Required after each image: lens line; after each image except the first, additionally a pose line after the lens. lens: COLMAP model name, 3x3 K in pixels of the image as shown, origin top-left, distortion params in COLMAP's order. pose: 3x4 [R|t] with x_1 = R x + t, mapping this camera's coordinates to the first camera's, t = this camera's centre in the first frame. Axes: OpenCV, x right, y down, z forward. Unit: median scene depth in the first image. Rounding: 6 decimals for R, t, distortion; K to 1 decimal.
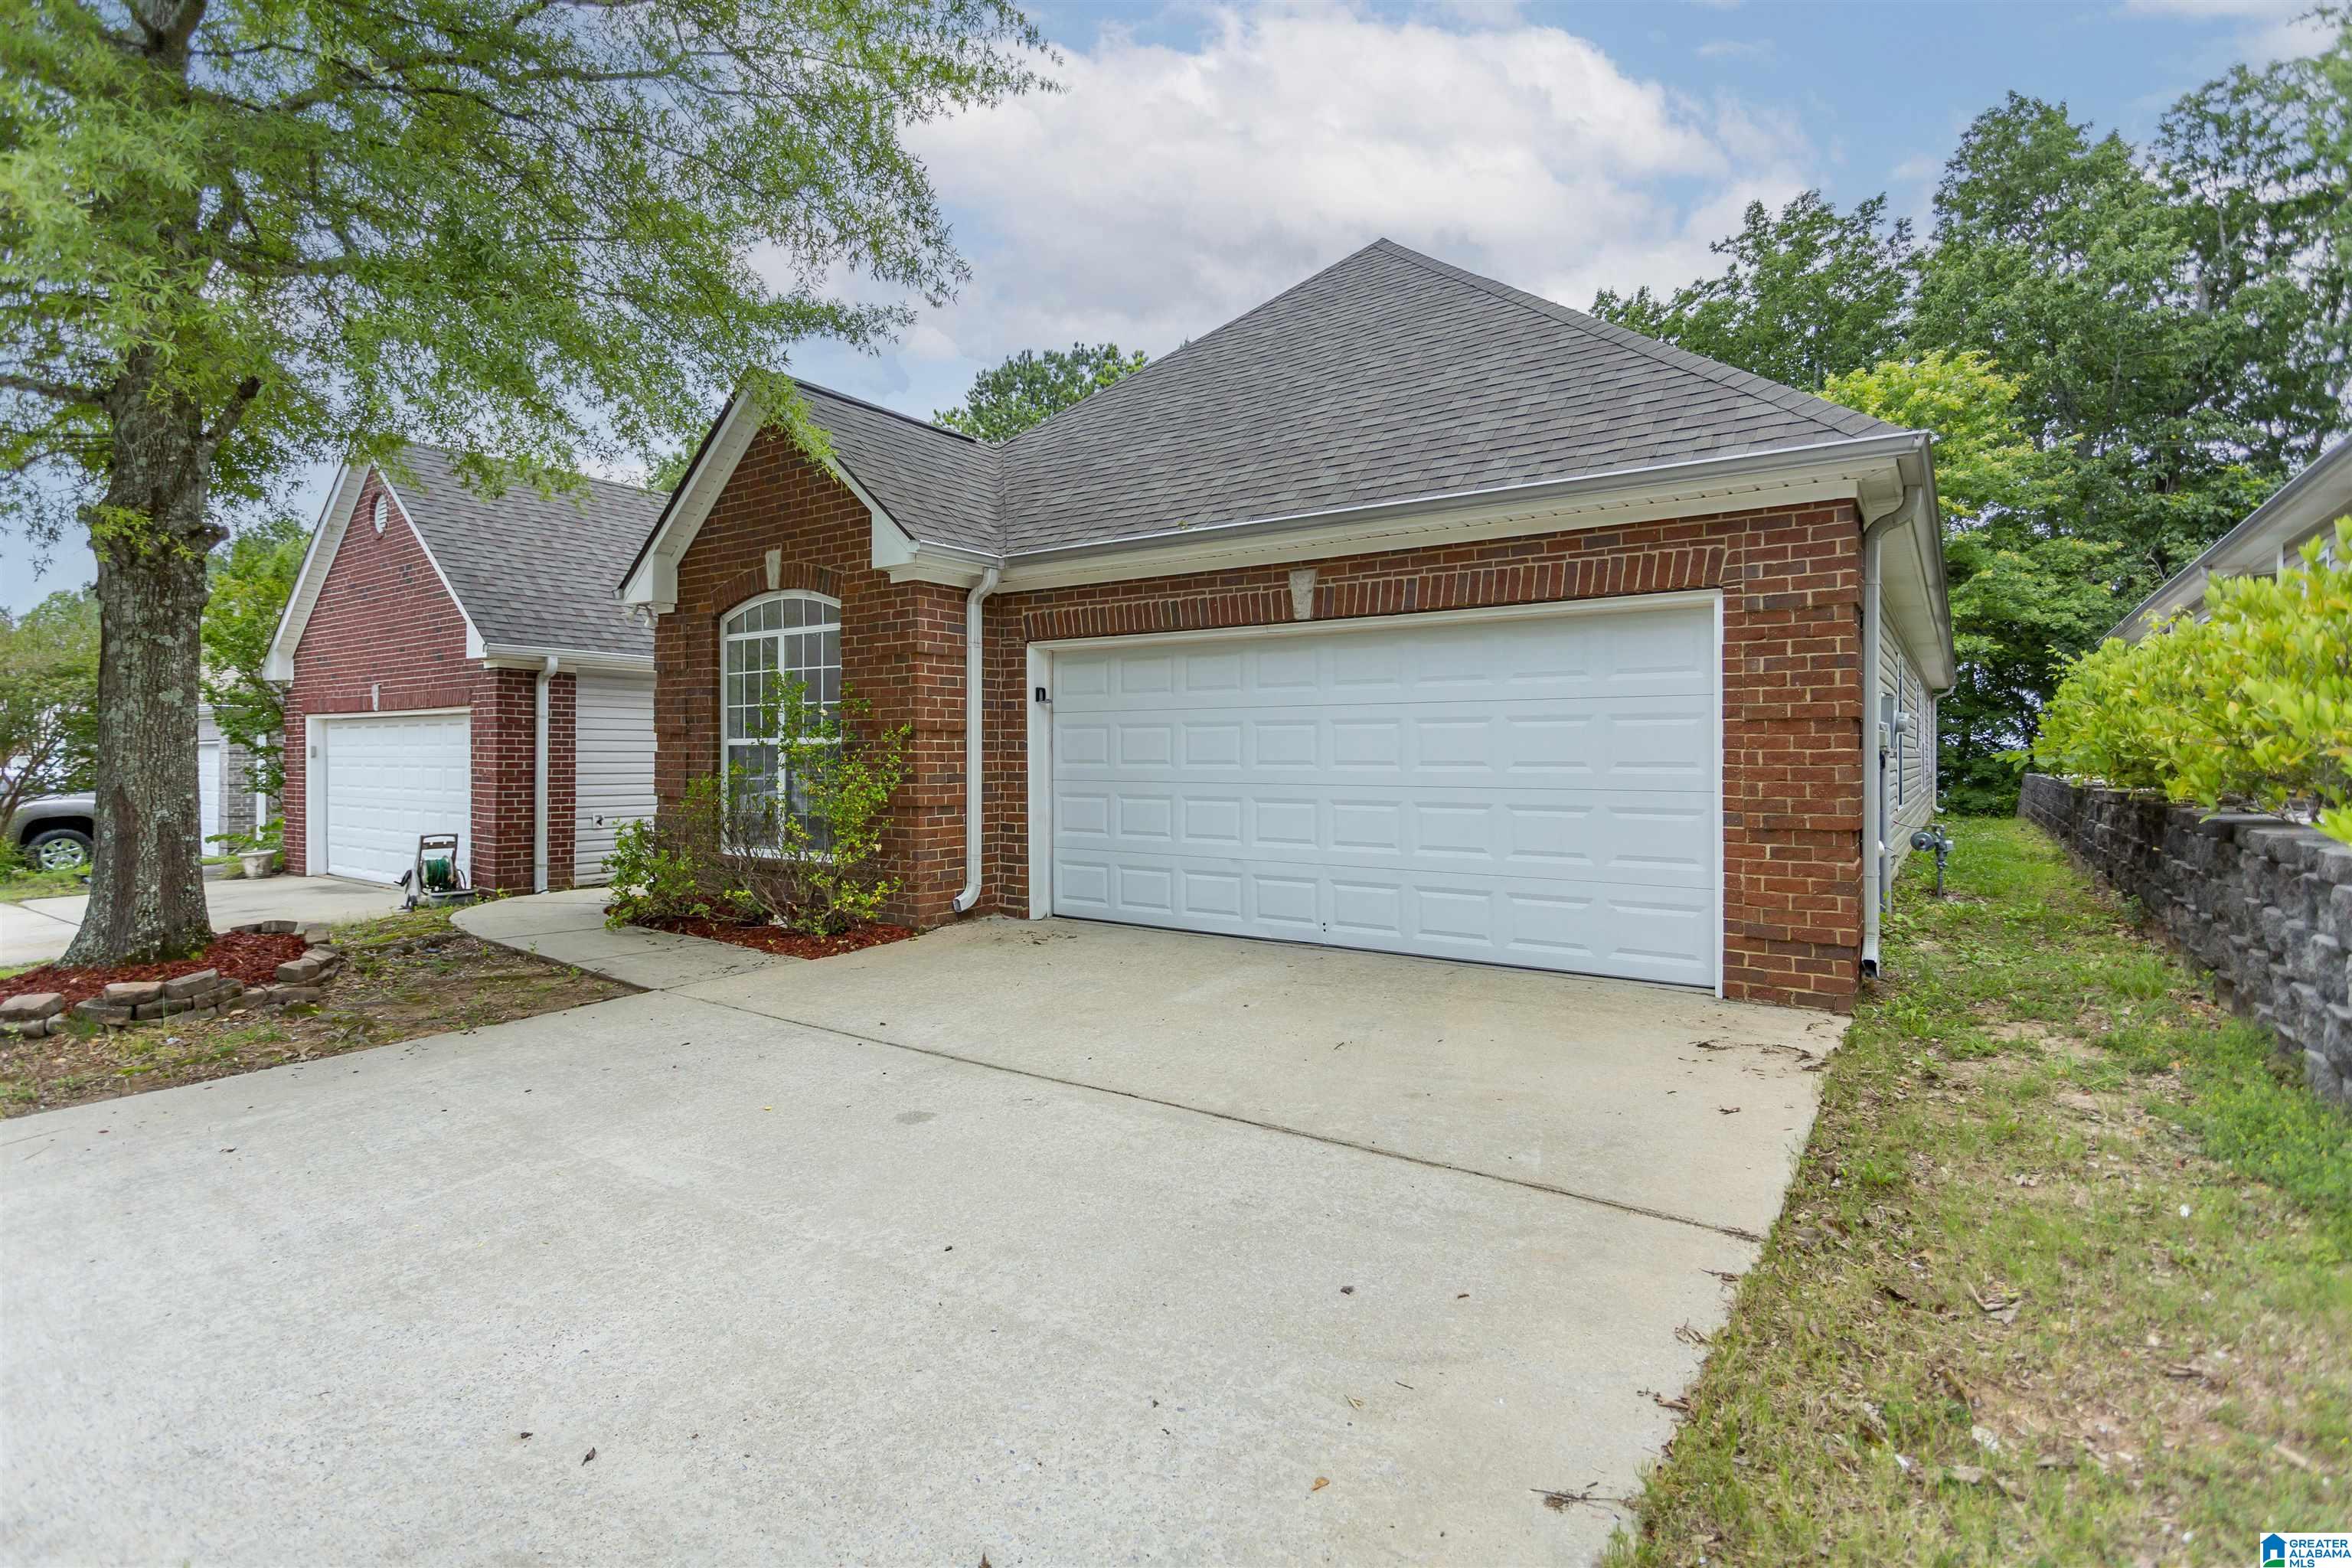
lens RADIAL K [[1115.5, 0, 1190.4], [0, 1115.5, 766.7], [0, 0, 1]] dist [0.003612, 0.000851]
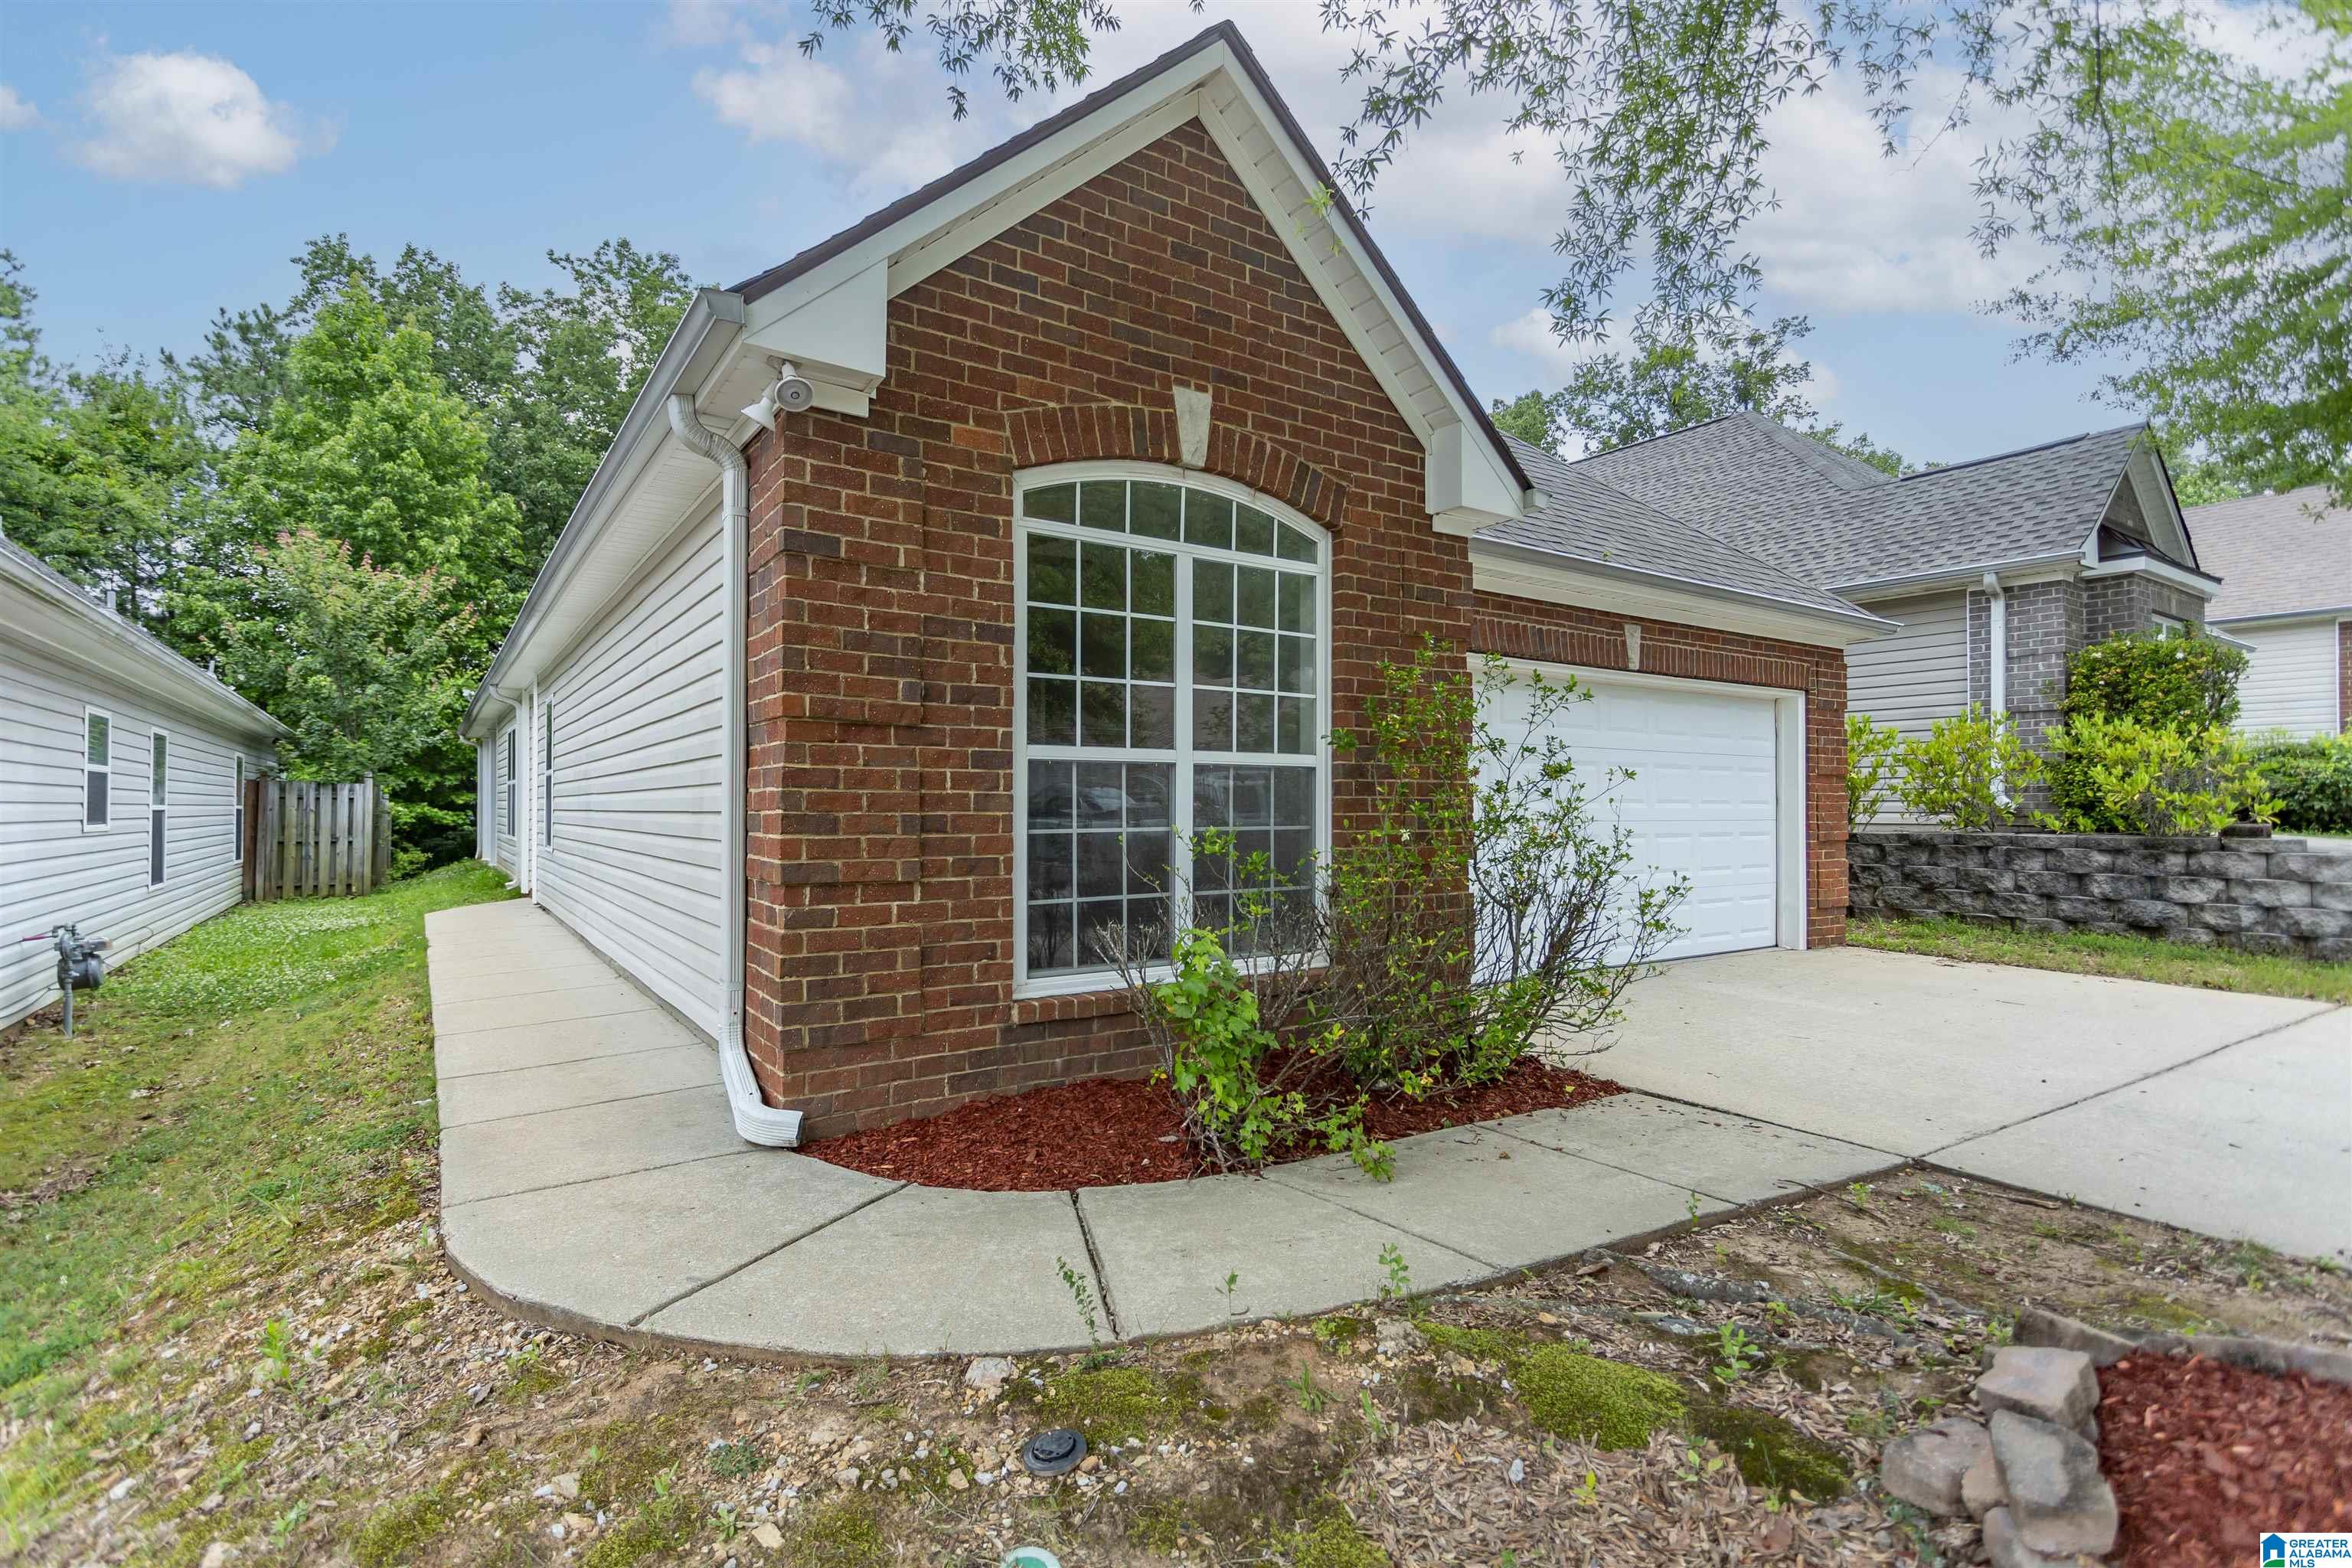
lens RADIAL K [[1115.5, 0, 1190.4], [0, 1115.5, 766.7], [0, 0, 1]] dist [0.003612, 0.000851]
pose [[0.344787, 0.028241, 0.938256, -0.856103], [0.003721, 0.999498, -0.031452, -0.003401], [-0.938673, 0.014336, 0.344509, 0.828320]]
